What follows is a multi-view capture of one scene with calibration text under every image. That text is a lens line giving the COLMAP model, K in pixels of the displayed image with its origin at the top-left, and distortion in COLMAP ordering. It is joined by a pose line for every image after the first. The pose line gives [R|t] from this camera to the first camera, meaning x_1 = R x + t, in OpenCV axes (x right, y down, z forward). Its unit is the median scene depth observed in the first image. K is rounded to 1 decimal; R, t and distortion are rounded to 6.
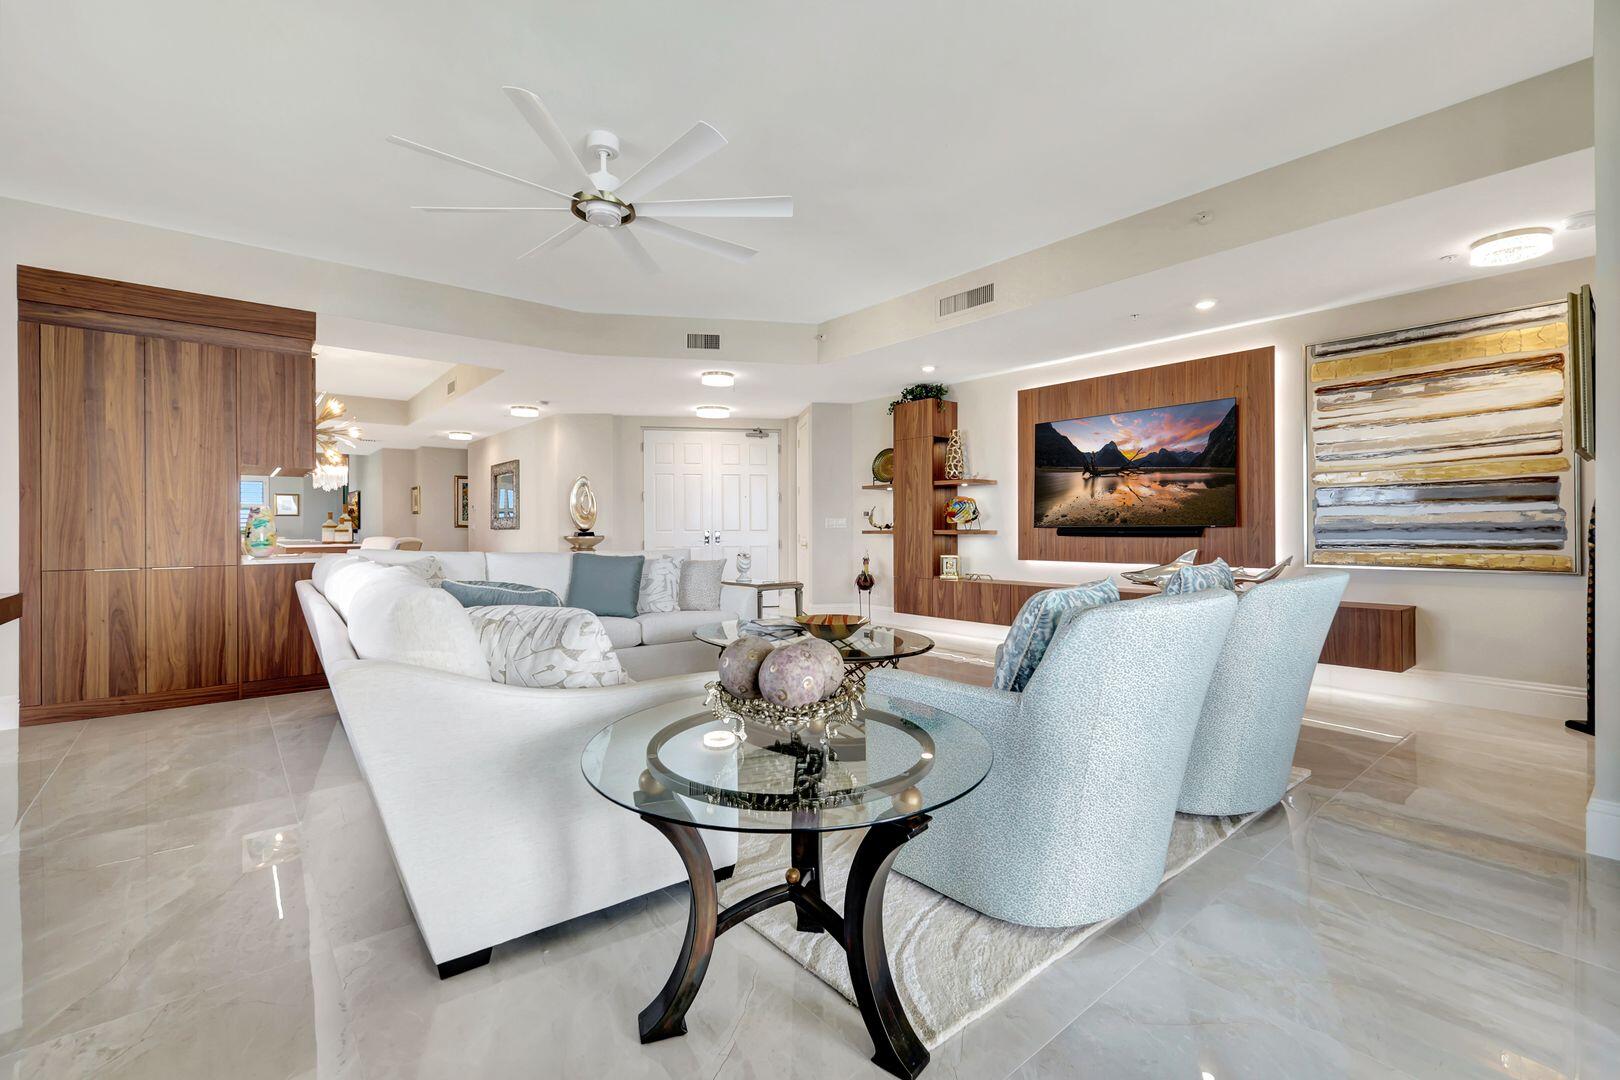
lens RADIAL K [[710.1, 0, 805.8], [0, 710.1, 531.7], [0, 0, 1]] dist [0.001522, -0.000173]
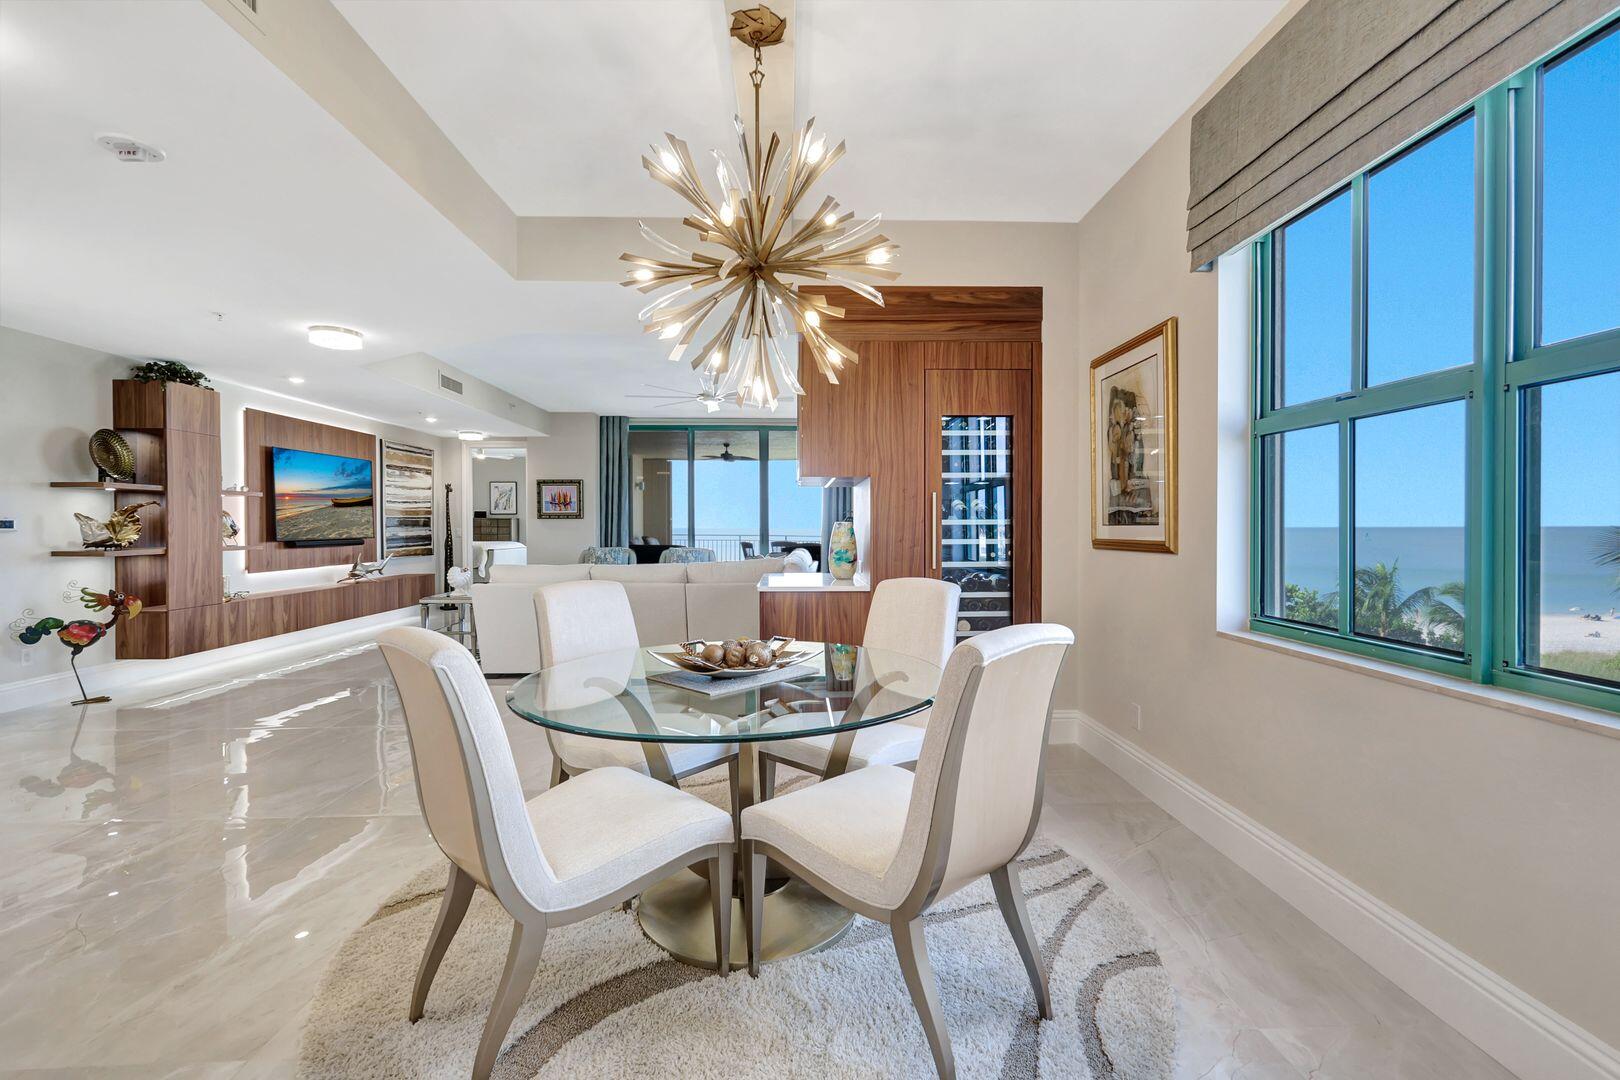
lens RADIAL K [[701.5, 0, 815.6], [0, 701.5, 524.9], [0, 0, 1]] dist [0.001167, -0.000120]
pose [[-0.798448, 0.005457, 0.602039, -1.374774], [0.007104, 0.999975, 0.000358, -0.035472], [-0.602022, 0.004563, -0.798466, 1.895252]]
